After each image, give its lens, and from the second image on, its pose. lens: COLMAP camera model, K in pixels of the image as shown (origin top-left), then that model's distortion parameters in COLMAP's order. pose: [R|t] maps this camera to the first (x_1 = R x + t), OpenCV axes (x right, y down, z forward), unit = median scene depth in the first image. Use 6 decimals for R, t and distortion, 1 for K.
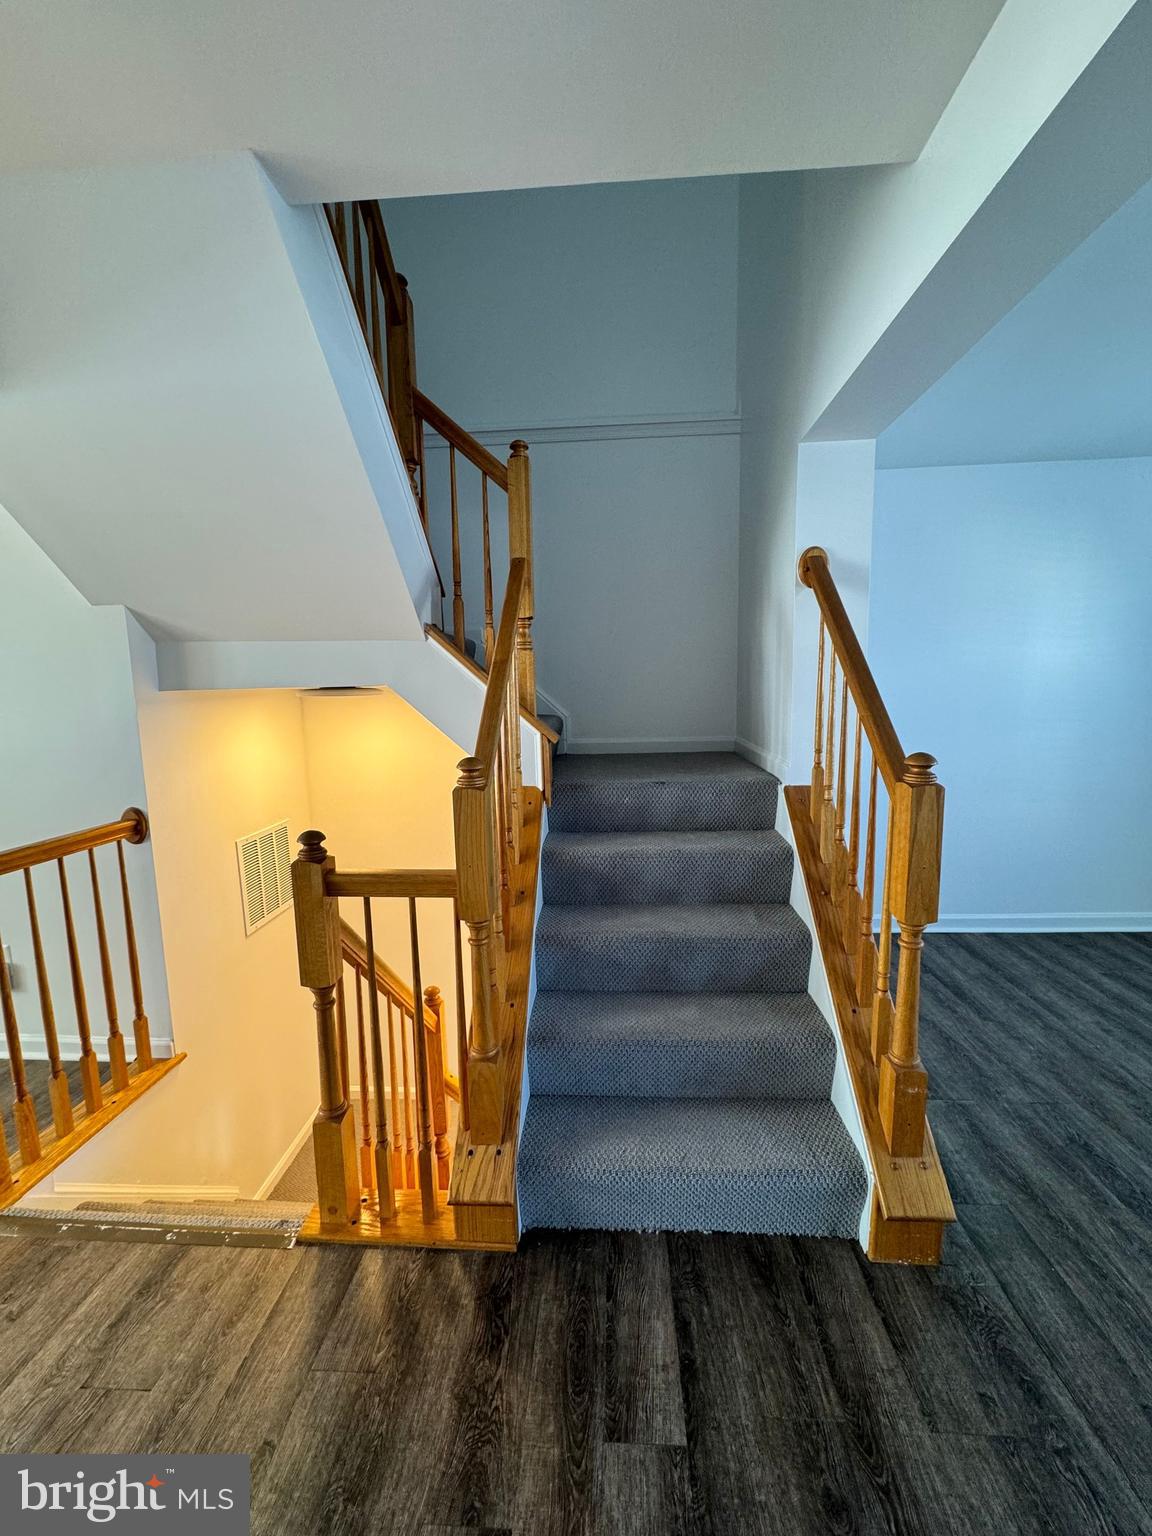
lens RADIAL K [[612.5, 0, 576.1], [0, 612.5, 766.5], [0, 0, 1]] dist [-0.000422, 0.000058]
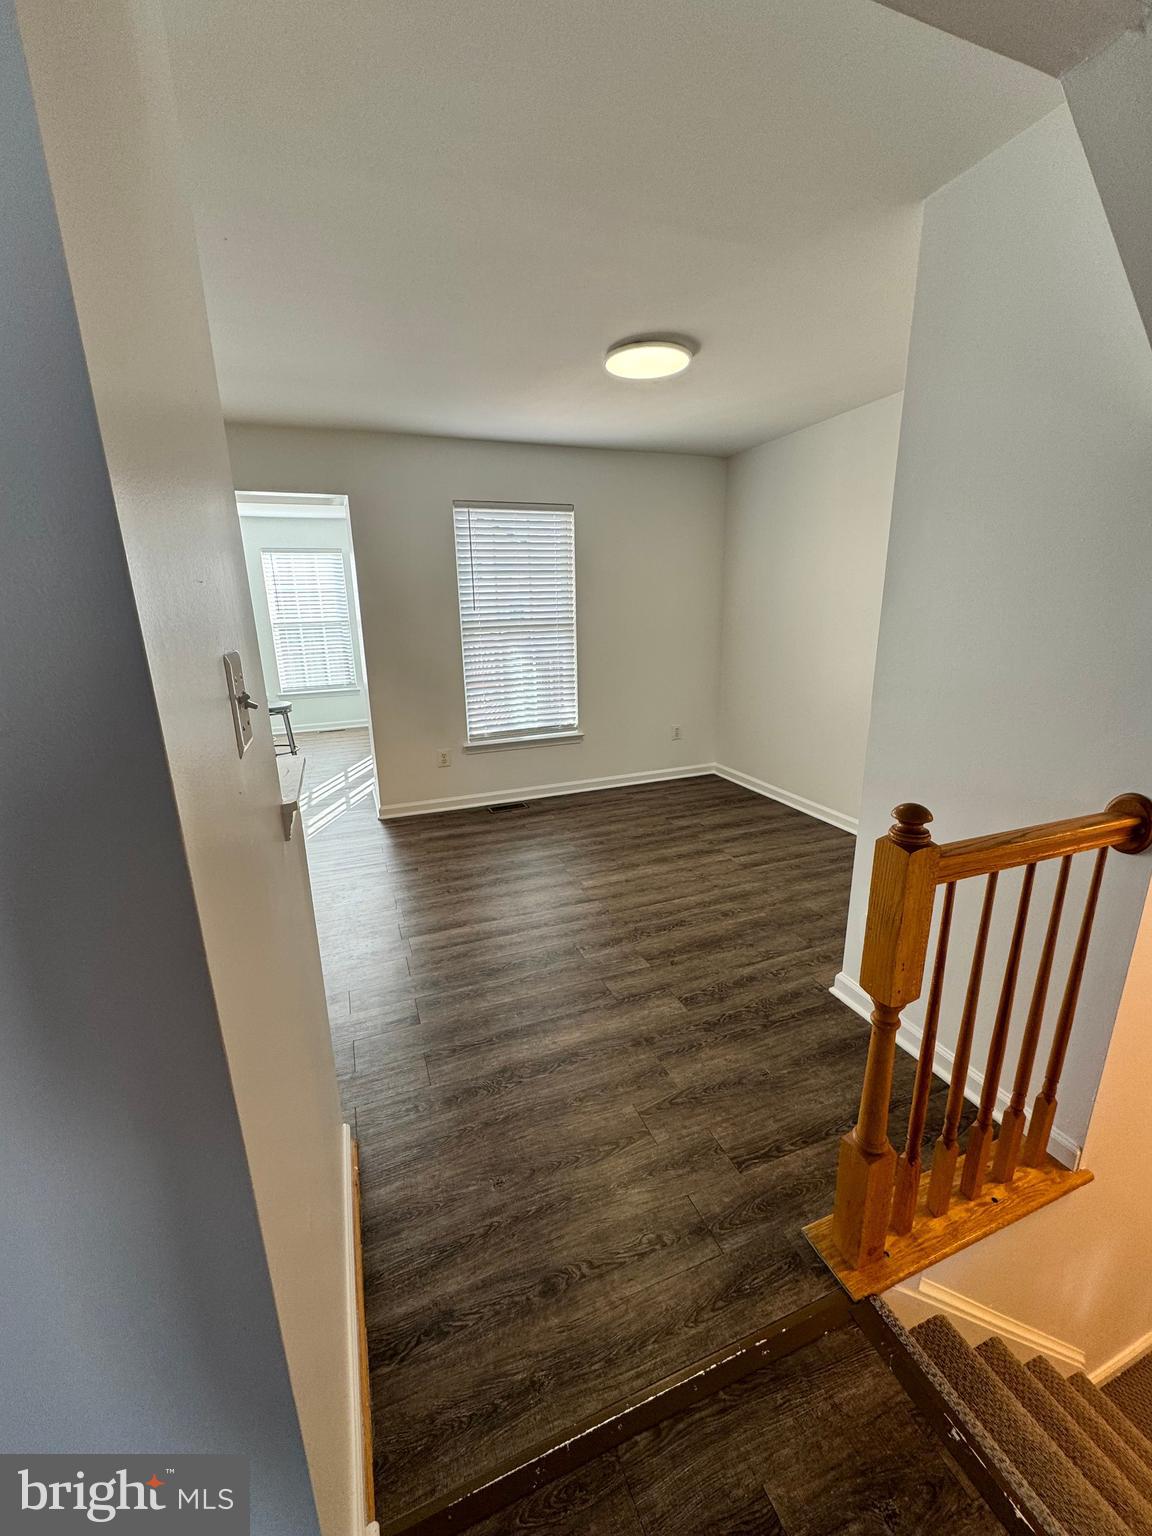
lens RADIAL K [[612.5, 0, 571.1], [0, 612.5, 767.5], [0, 0, 1]] dist [-0.000422, 0.000058]
pose [[0.409048, 0.249317, -0.877793, -0.573967], [-0.112253, 0.968394, 0.222740, -0.058883], [0.905582, 0.007423, 0.424106, 0.292341]]
